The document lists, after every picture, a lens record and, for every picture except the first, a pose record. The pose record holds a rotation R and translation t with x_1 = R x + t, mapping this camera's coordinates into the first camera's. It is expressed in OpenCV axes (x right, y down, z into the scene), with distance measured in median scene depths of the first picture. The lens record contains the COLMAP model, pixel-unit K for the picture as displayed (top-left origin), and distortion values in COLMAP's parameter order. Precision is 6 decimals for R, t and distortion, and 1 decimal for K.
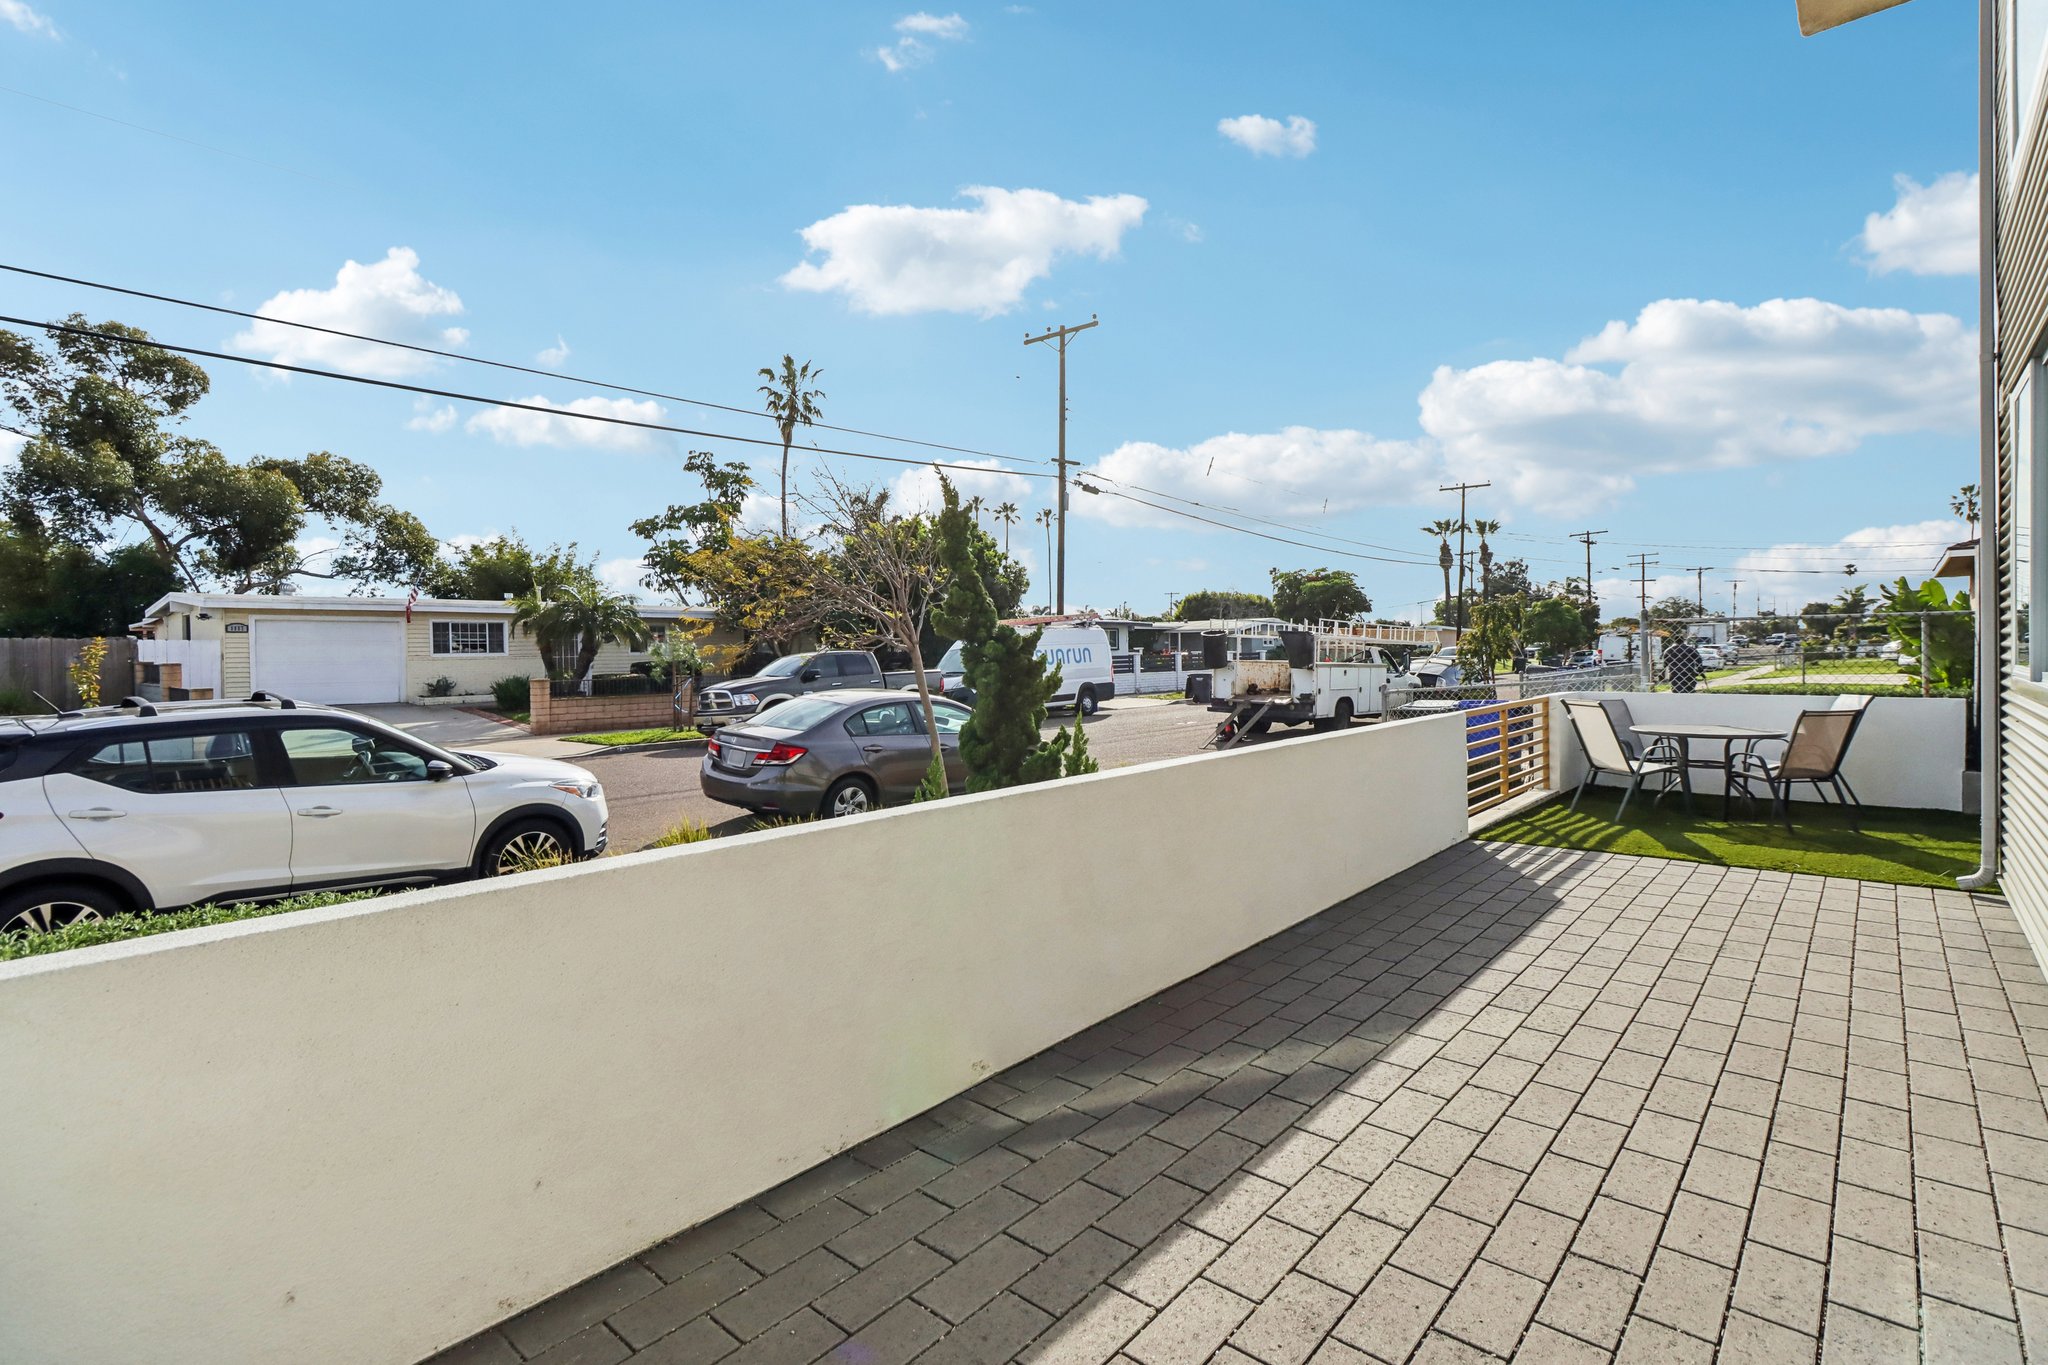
lens RADIAL K [[967.3, 0, 1024.2], [0, 967.3, 651.9], [0, 0, 1]] dist [0.023379, -0.000358]
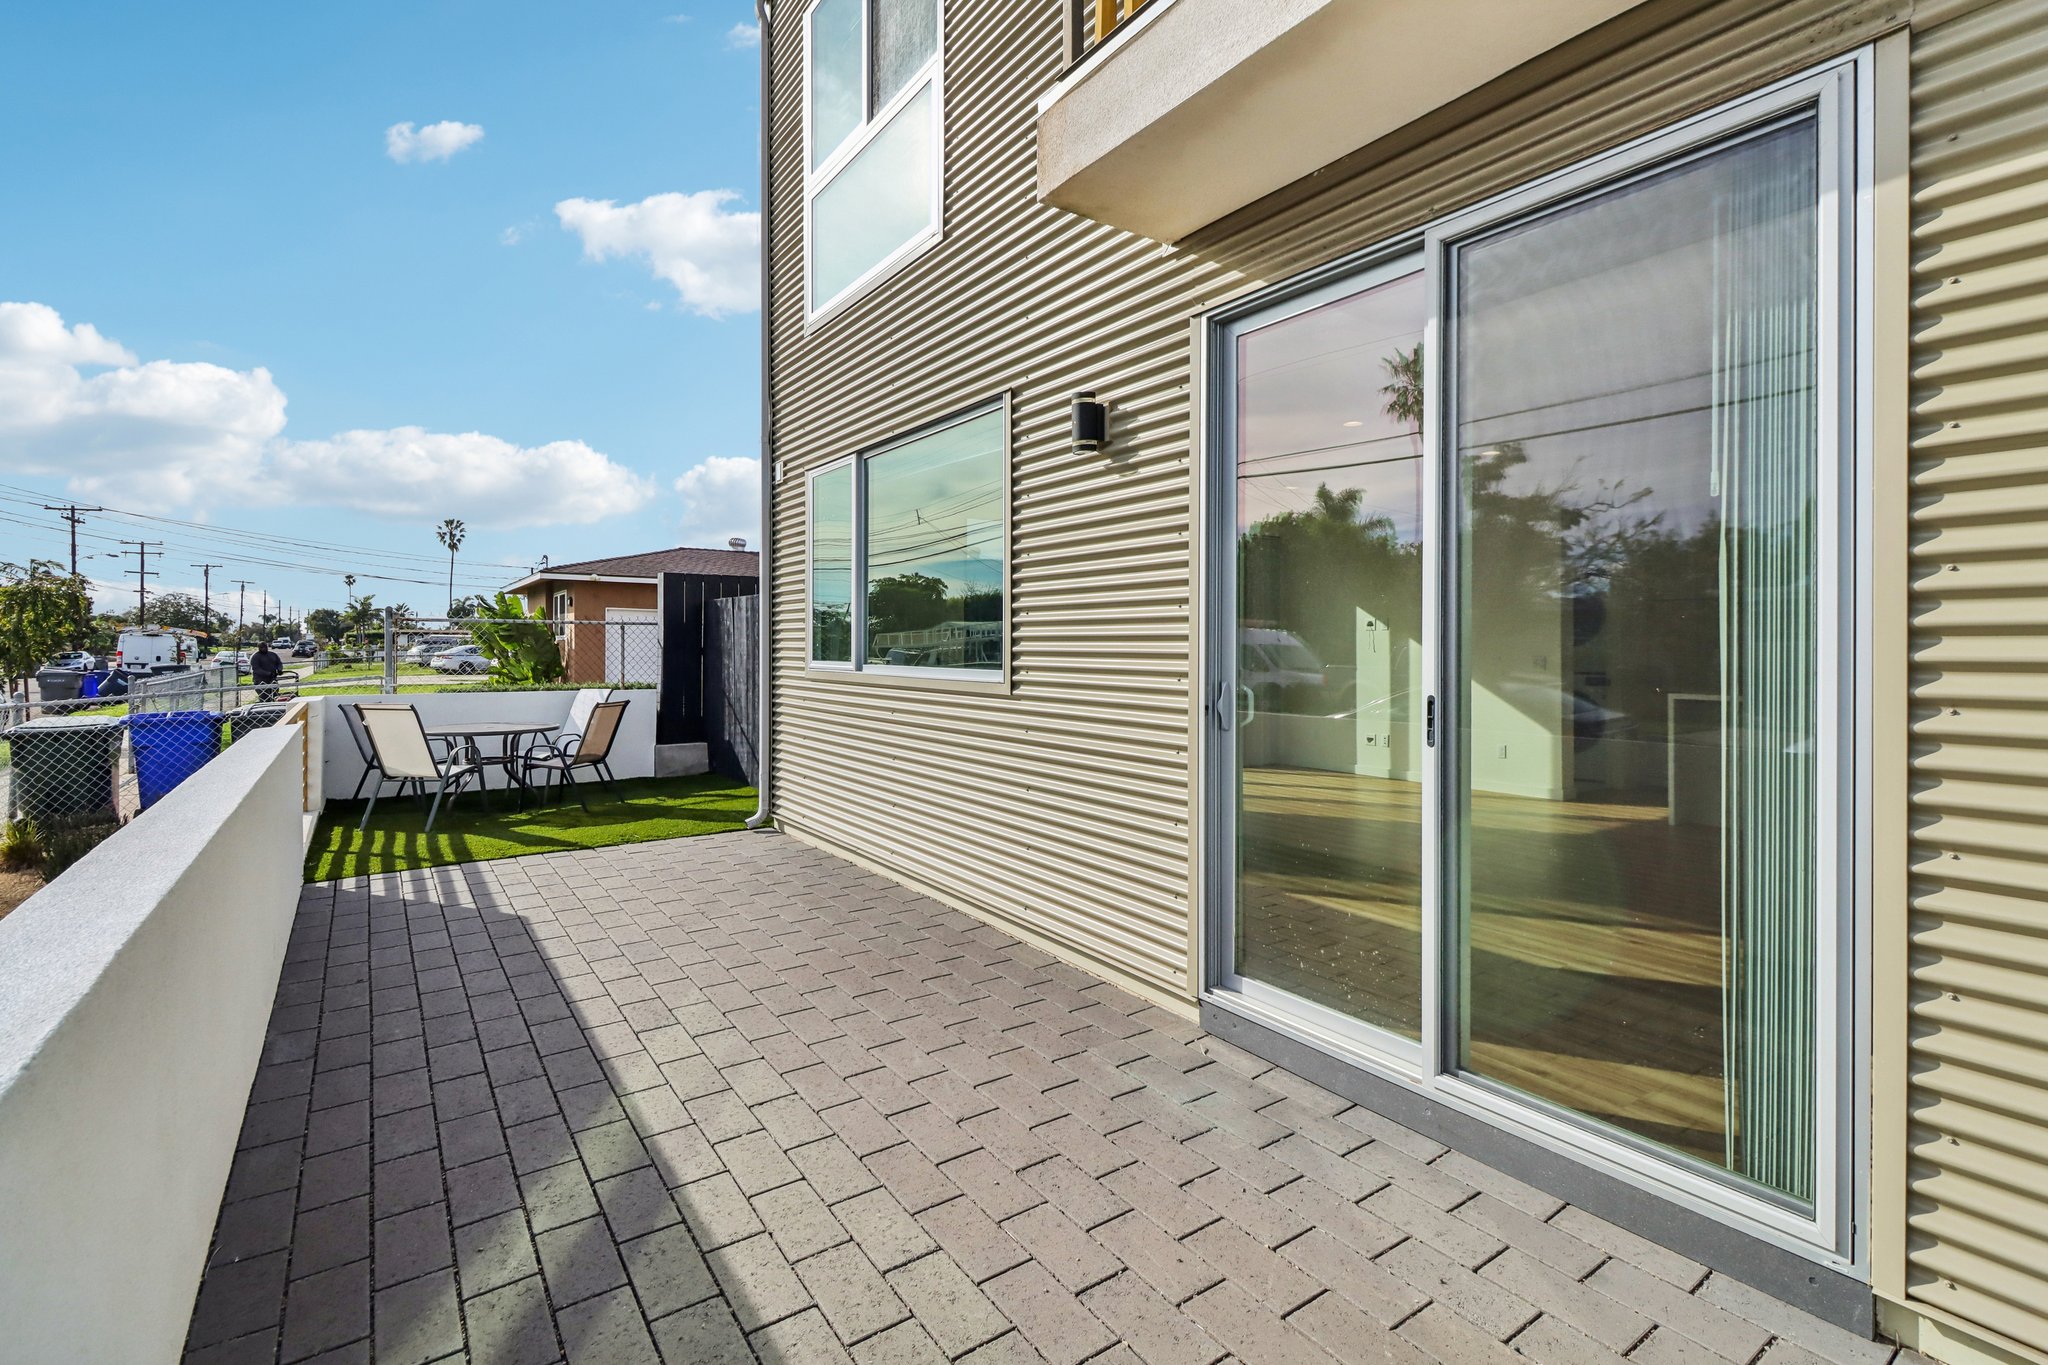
lens RADIAL K [[950.7, 0, 1037.8], [0, 950.7, 649.9], [0, 0, 1]] dist [0.029851, -0.020988]
pose [[0.223160, 0.013516, 0.974688, -0.240740], [-0.006496, 0.999902, -0.012378, 0.011486], [-0.974760, -0.003569, 0.223226, 0.339018]]
